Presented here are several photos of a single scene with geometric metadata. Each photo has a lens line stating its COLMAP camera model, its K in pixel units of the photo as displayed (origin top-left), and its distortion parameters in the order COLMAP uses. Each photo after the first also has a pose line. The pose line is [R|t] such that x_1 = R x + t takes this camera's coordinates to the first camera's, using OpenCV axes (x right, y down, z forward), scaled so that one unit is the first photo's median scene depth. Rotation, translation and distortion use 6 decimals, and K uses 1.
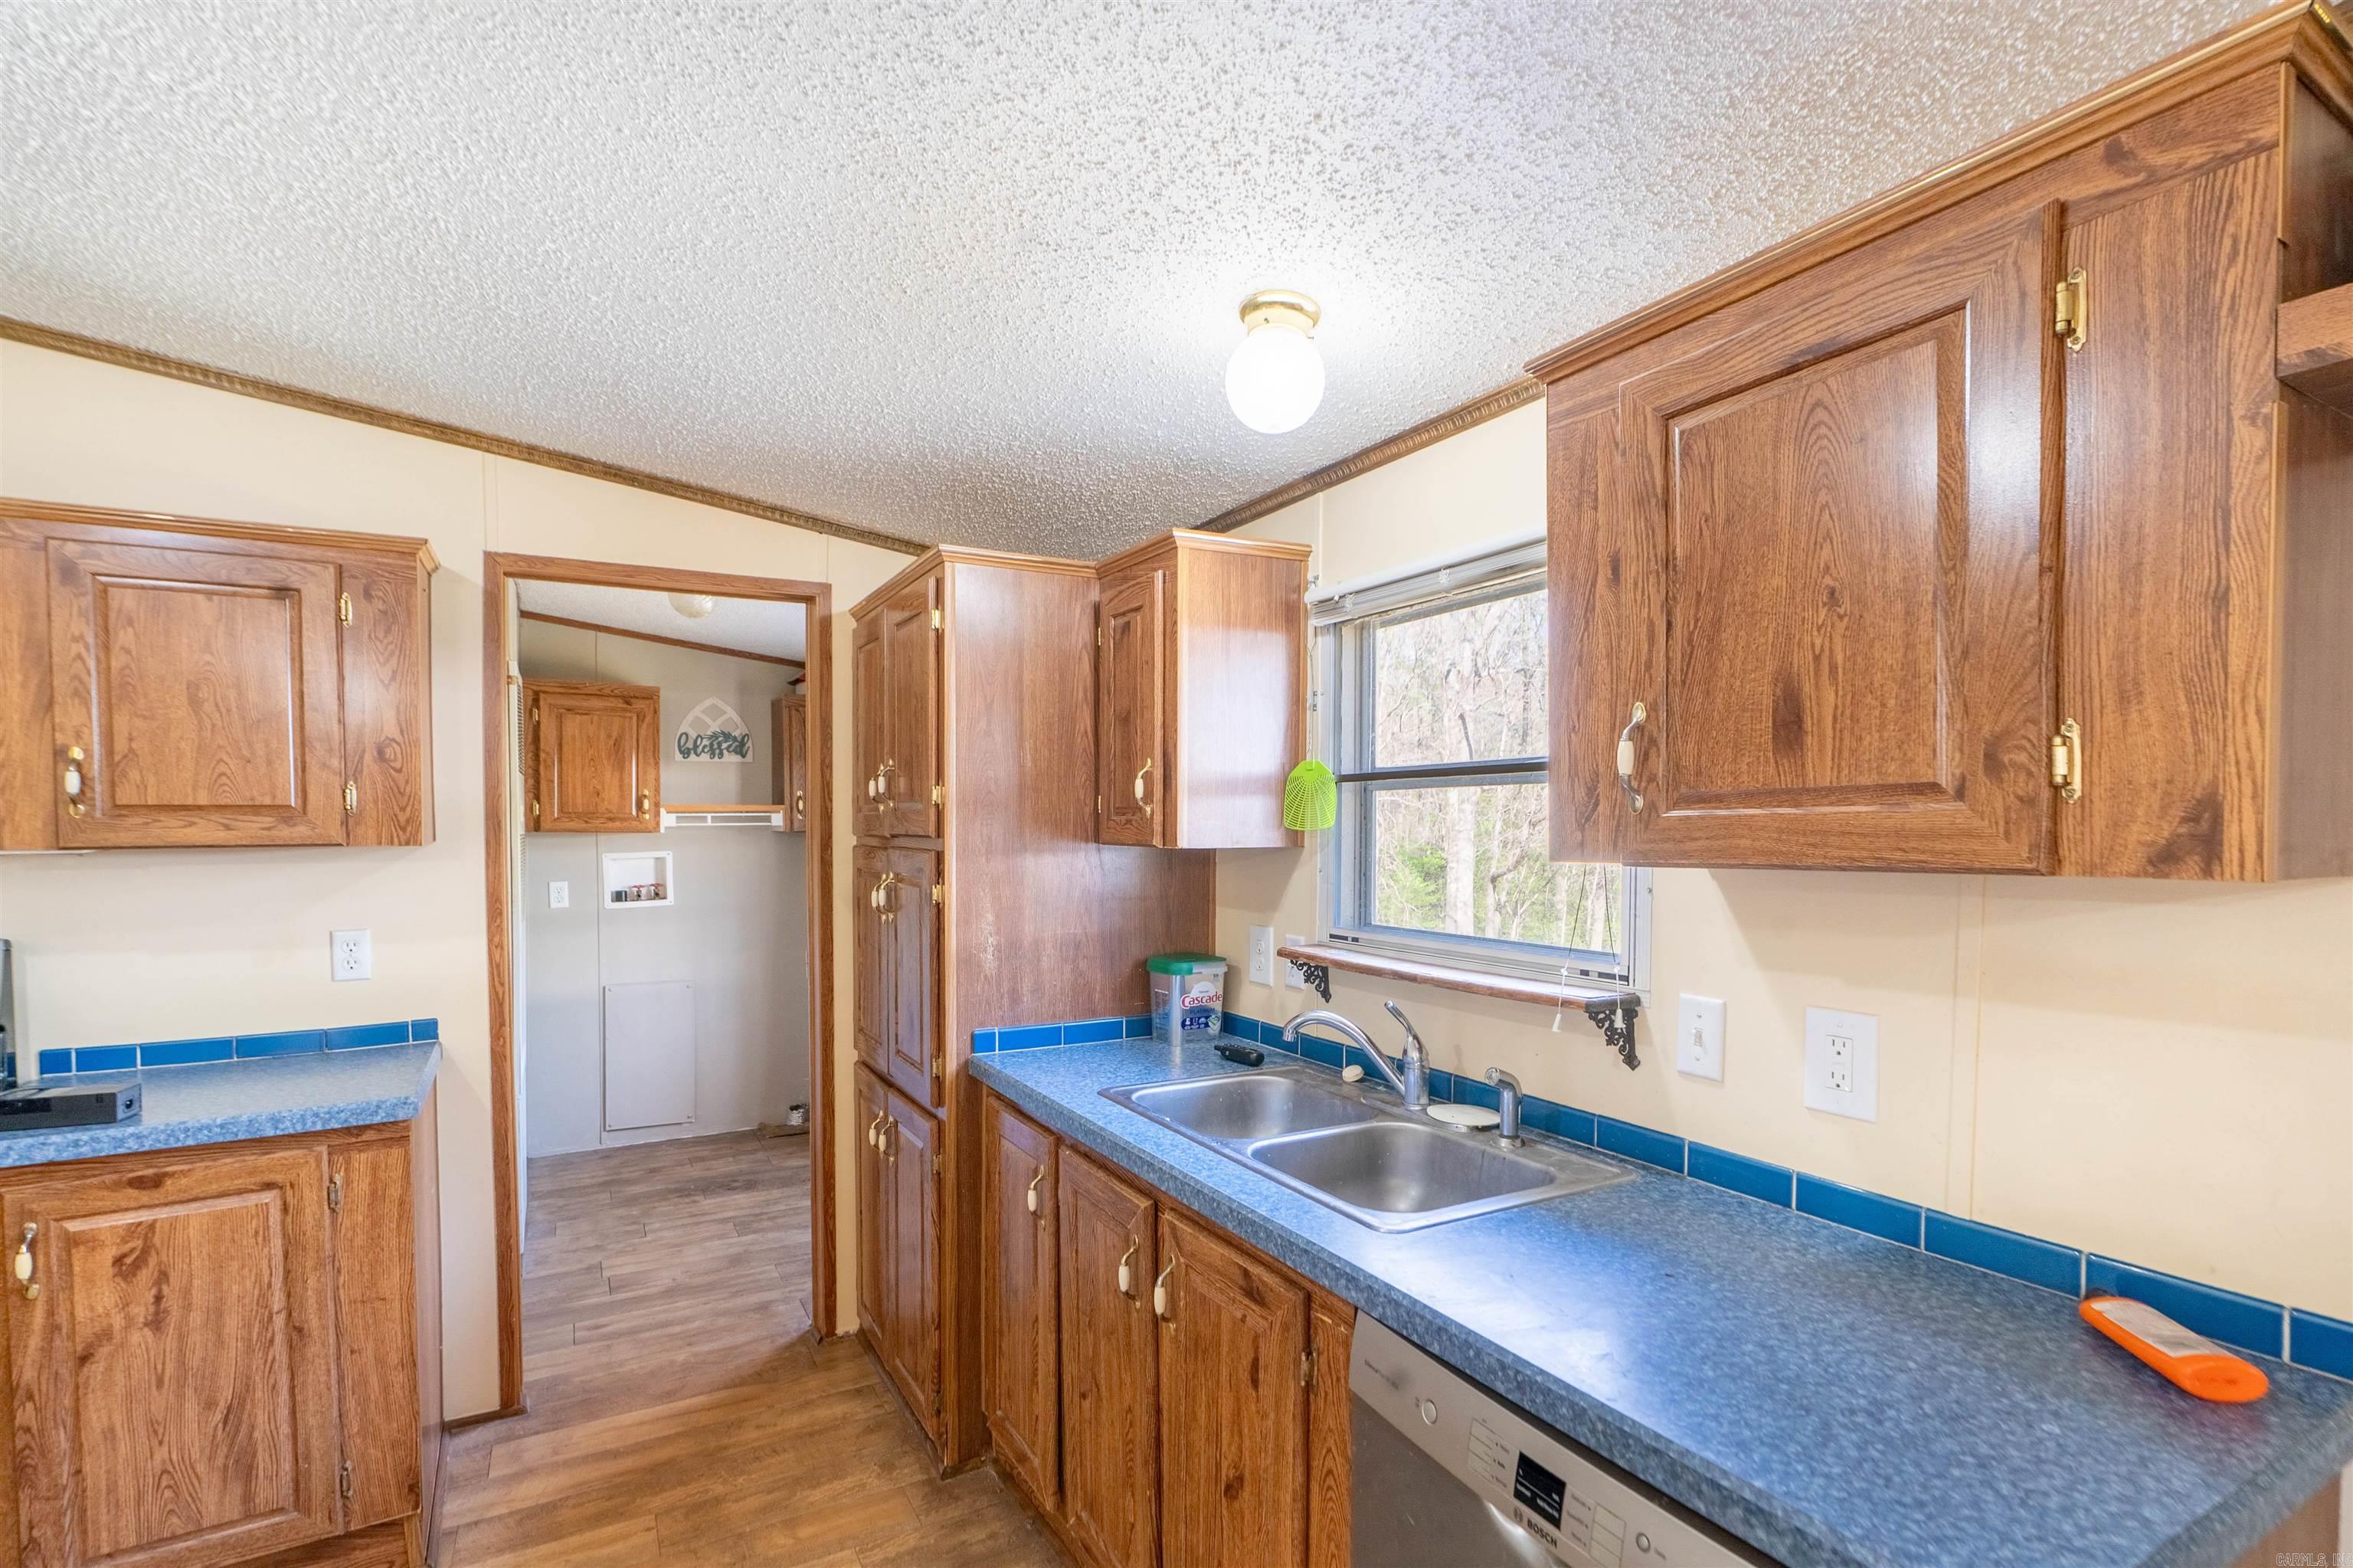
lens RADIAL K [[1080.2, 0, 1163.1], [0, 1080.2, 855.6], [0, 0, 1]] dist [-0.001483, 0.000258]
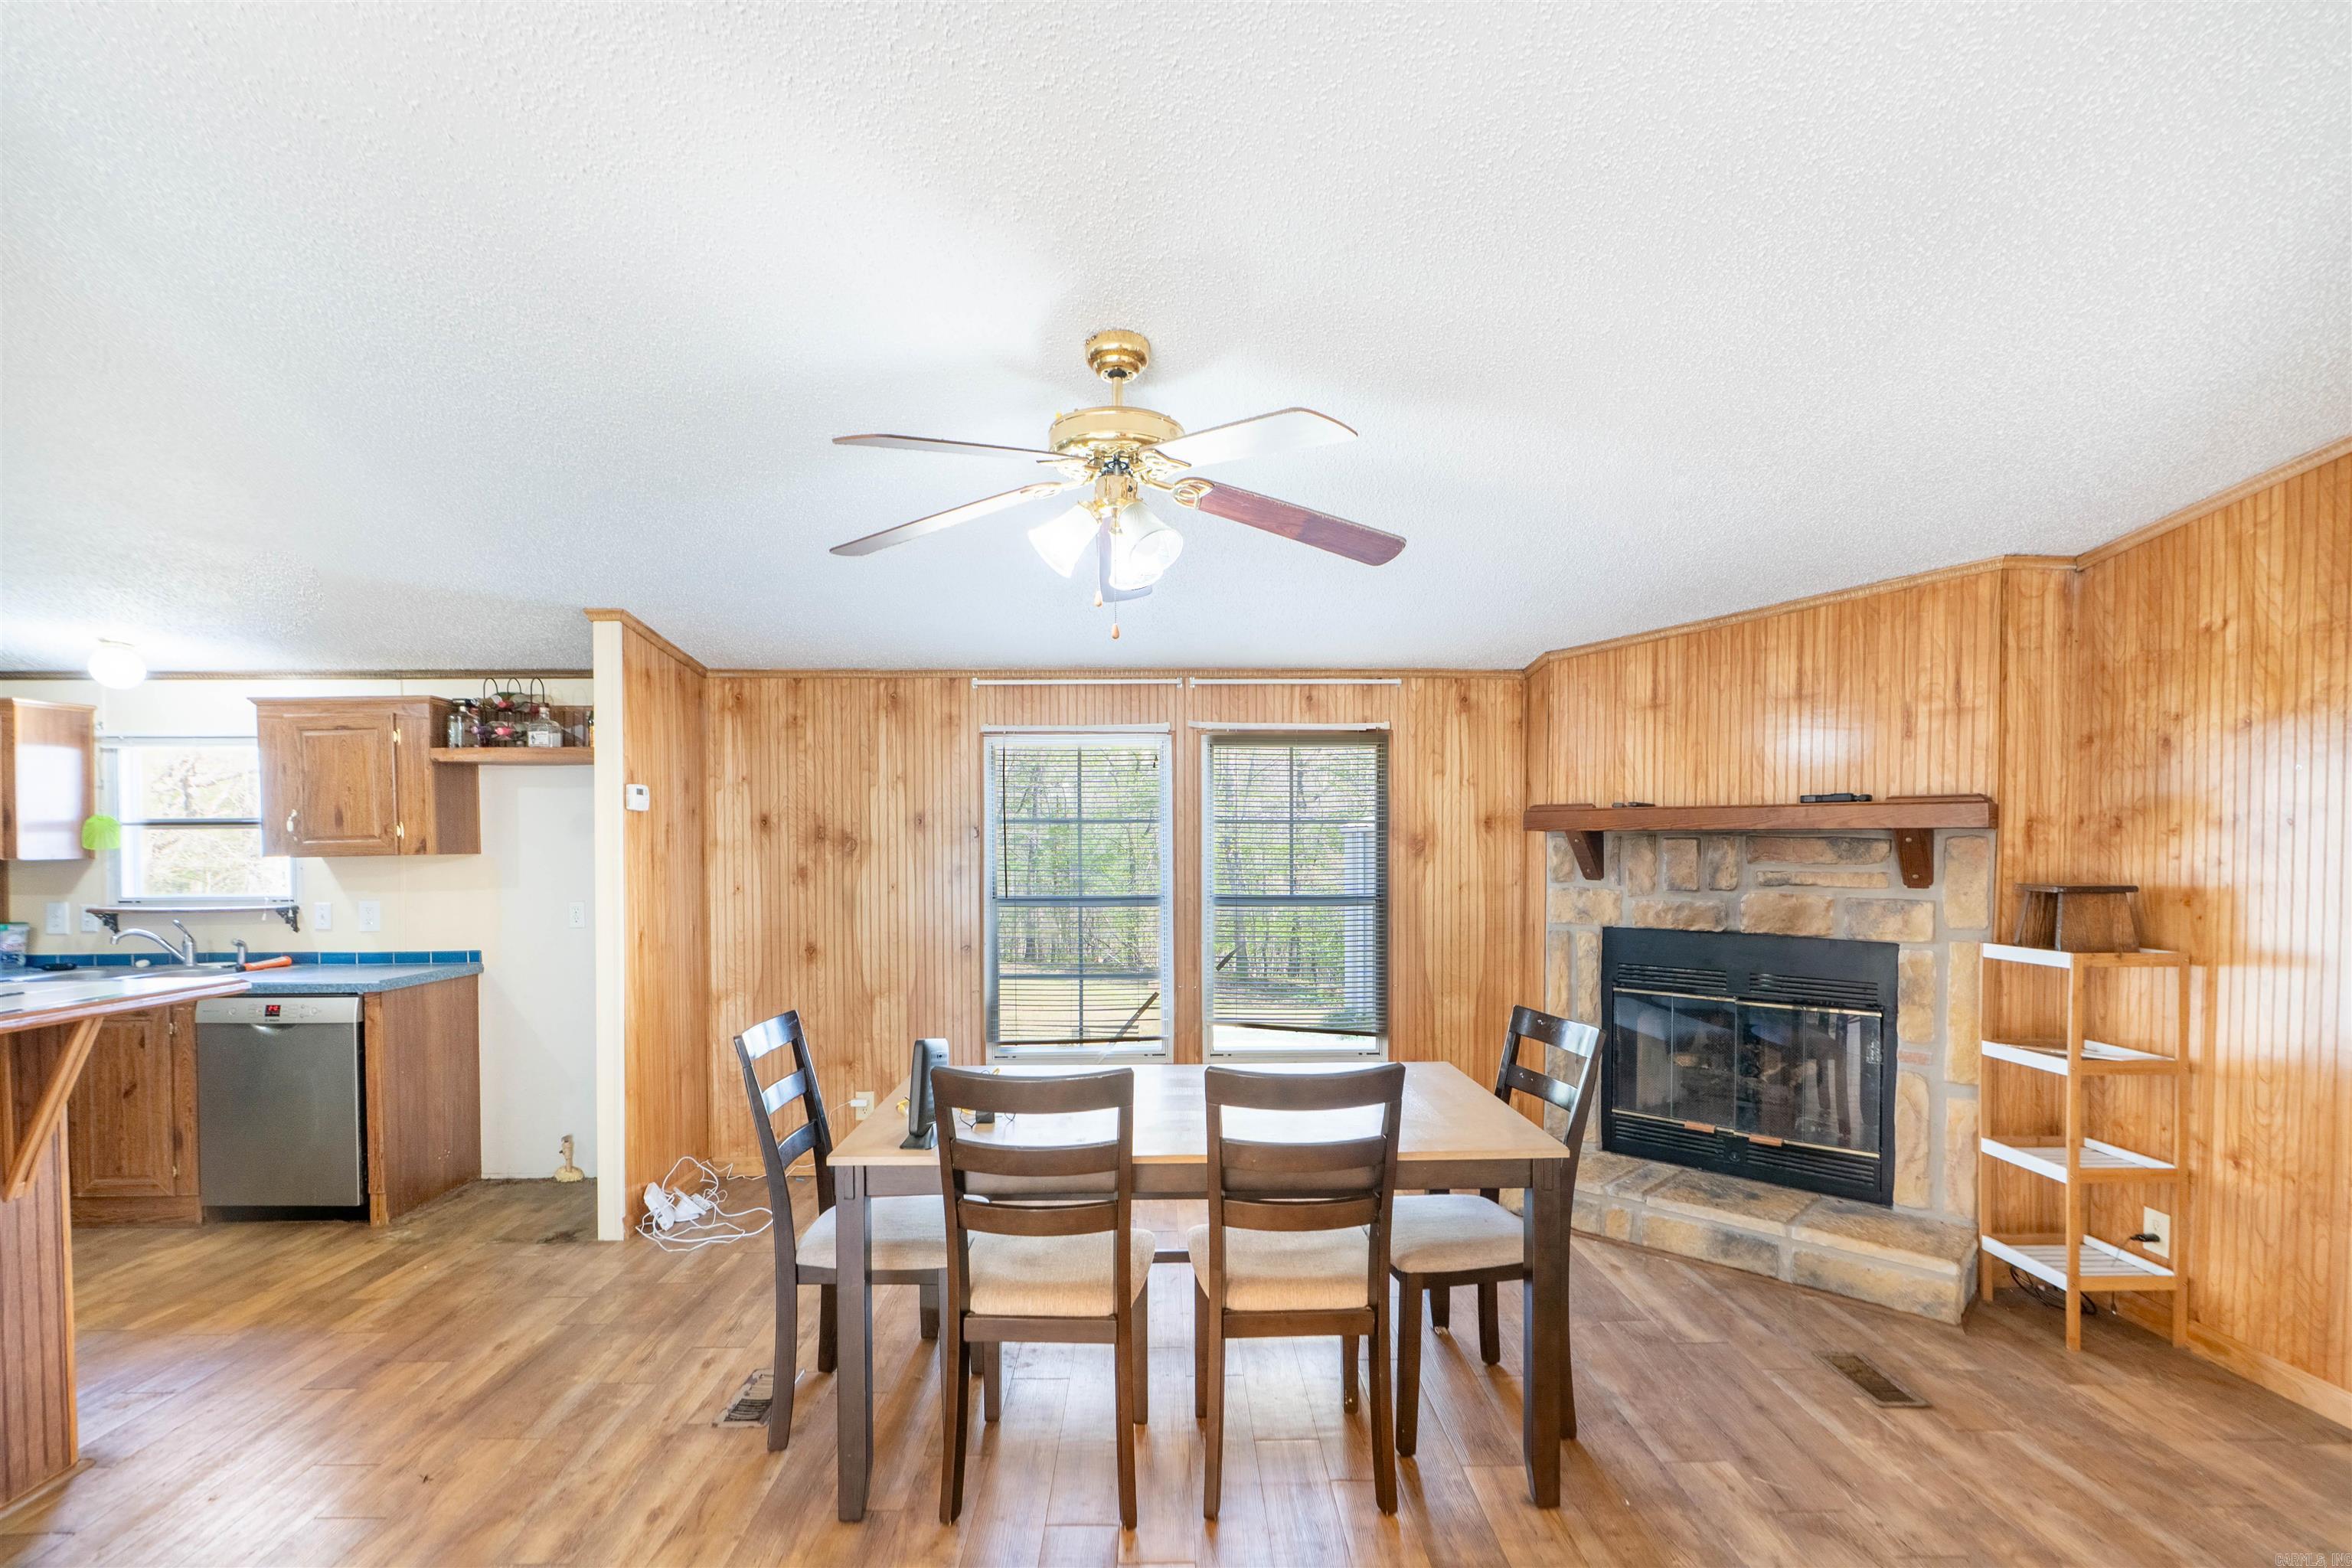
lens RADIAL K [[1102.9, 0, 1175.8], [0, 1102.9, 867.4], [0, 0, 1]] dist [-0.000167, 0.001100]
pose [[0.465731, -0.022505, 0.884640, -0.866450], [0.033325, 0.999413, 0.007880, 0.068401], [-0.884298, 0.025811, 0.466208, -1.979337]]
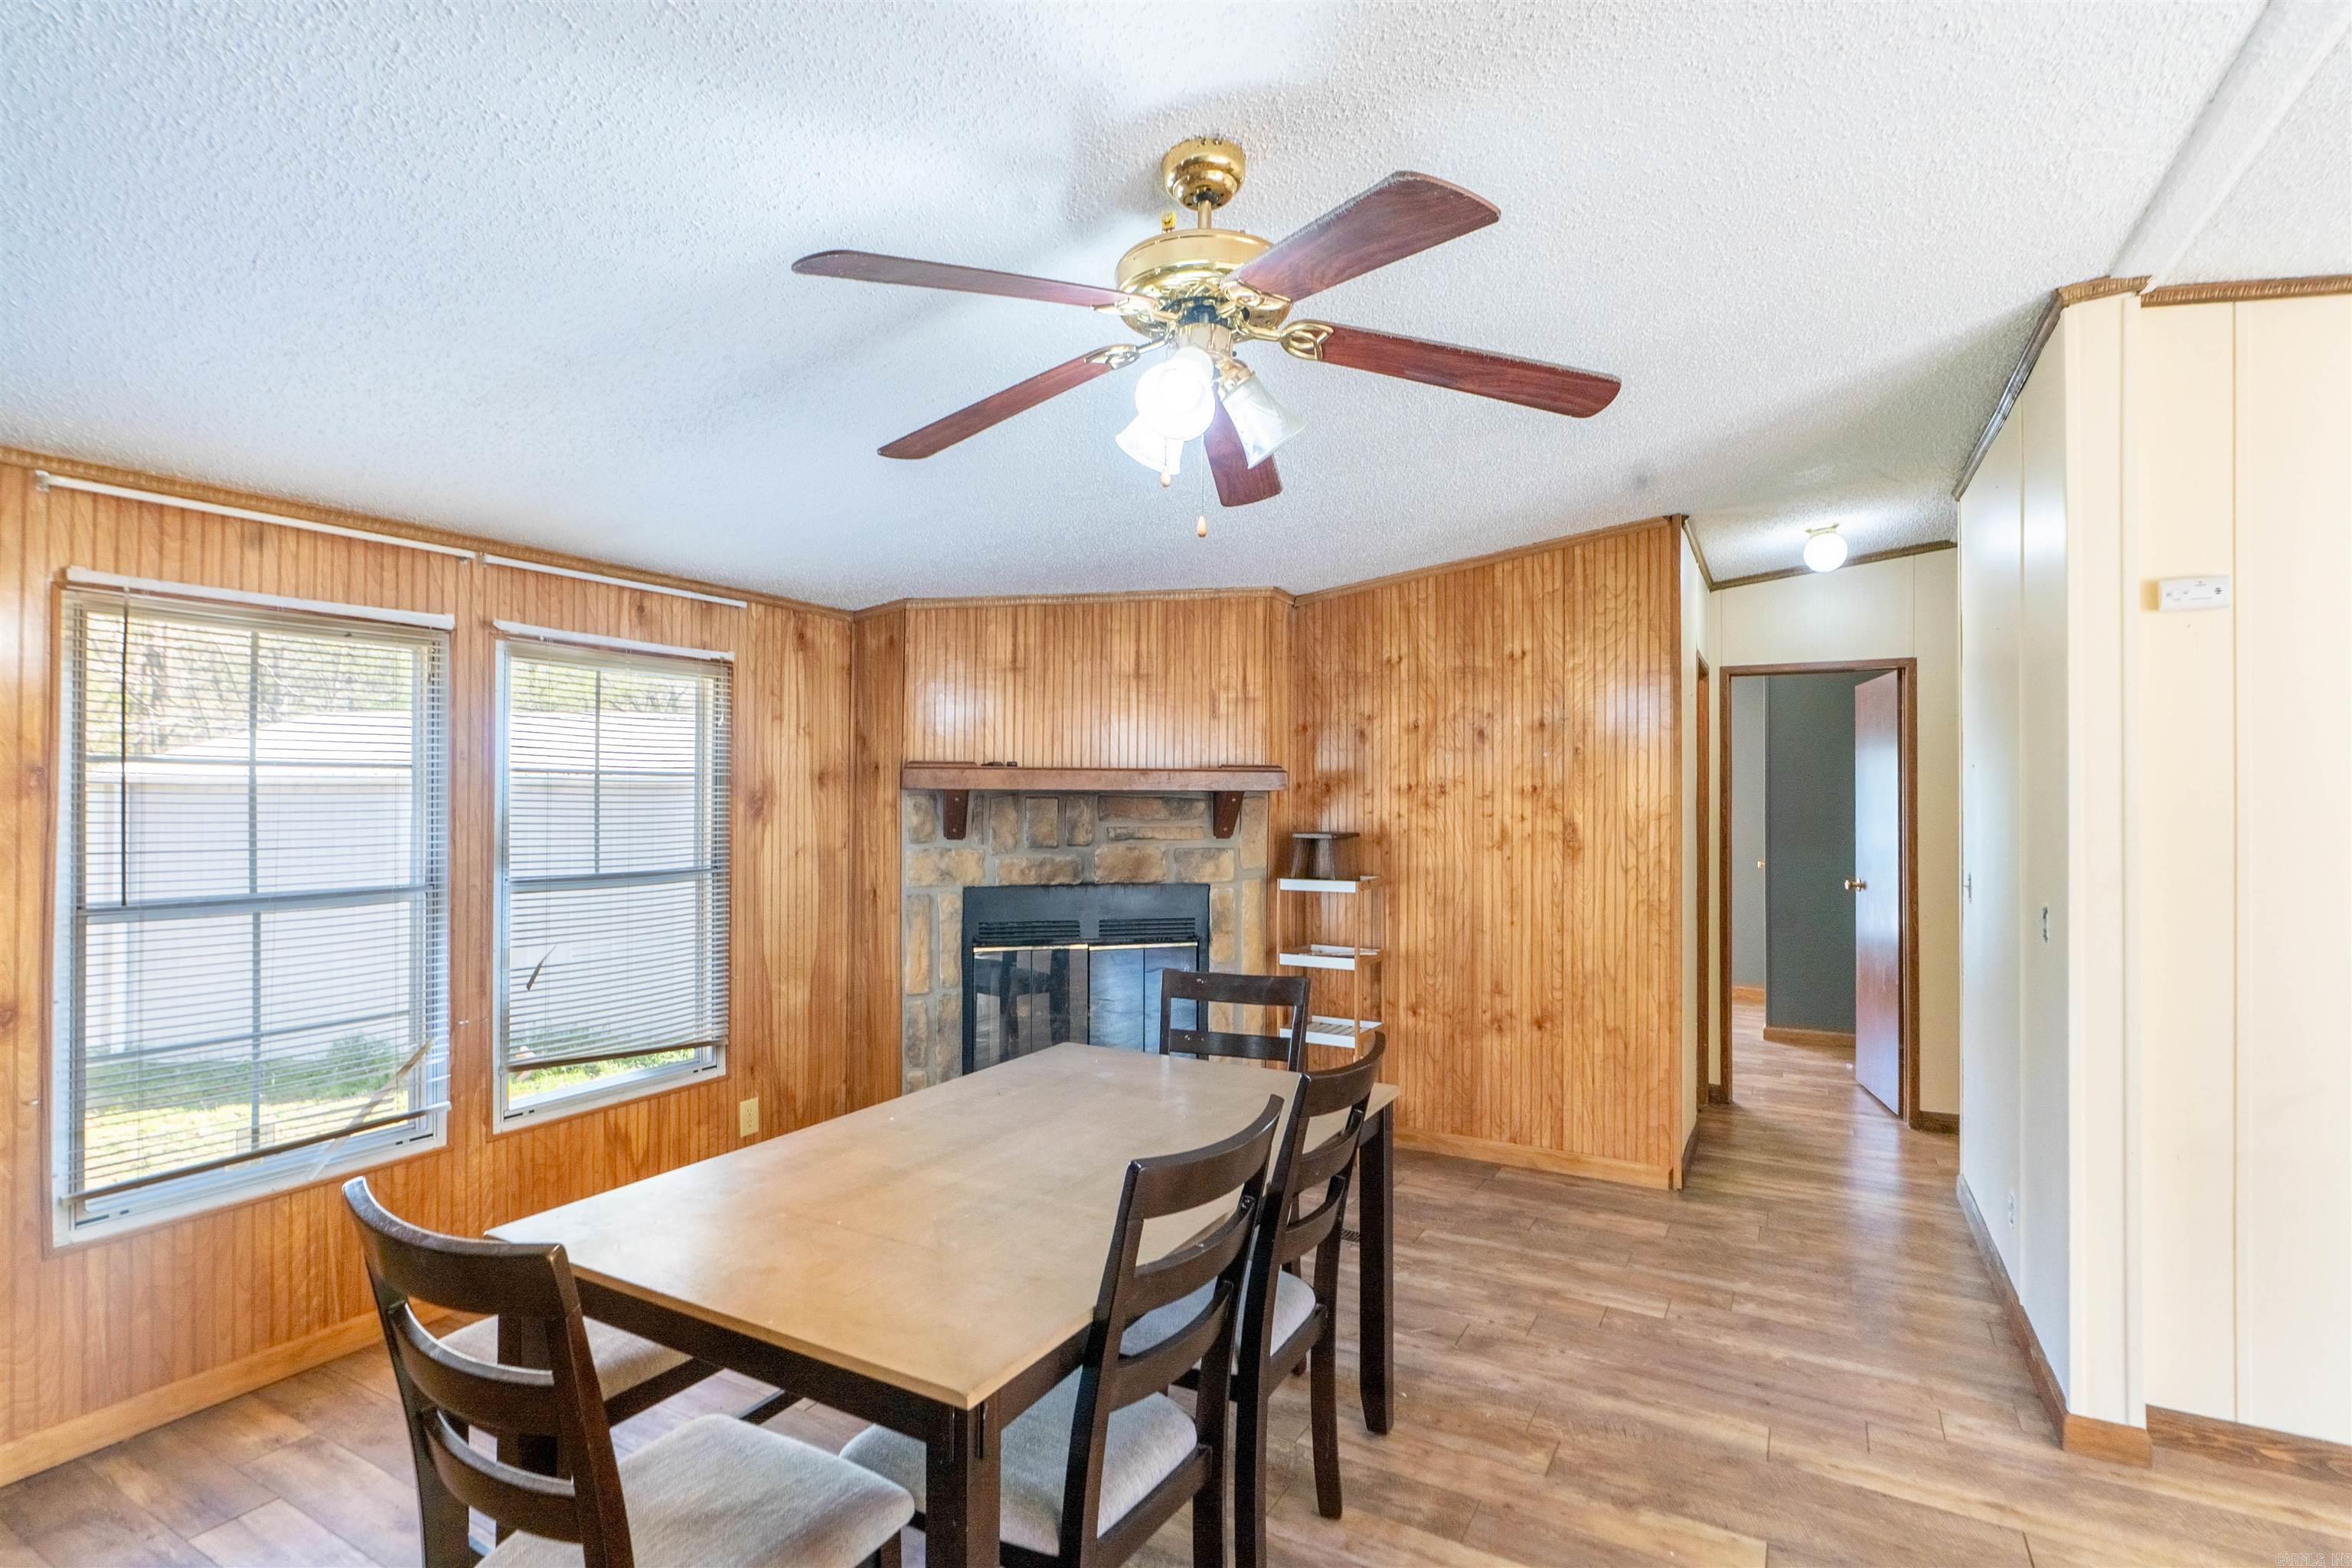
lens RADIAL K [[1131.2, 0, 1176.0], [0, 1131.2, 784.0], [0, 0, 1]] dist [-0.004131, -0.000123]
pose [[-0.517750, 0.009139, 0.855483, -0.633316], [0.026584, 0.999632, 0.005410, 0.029706], [-0.855119, 0.025543, -0.517802, -0.915222]]
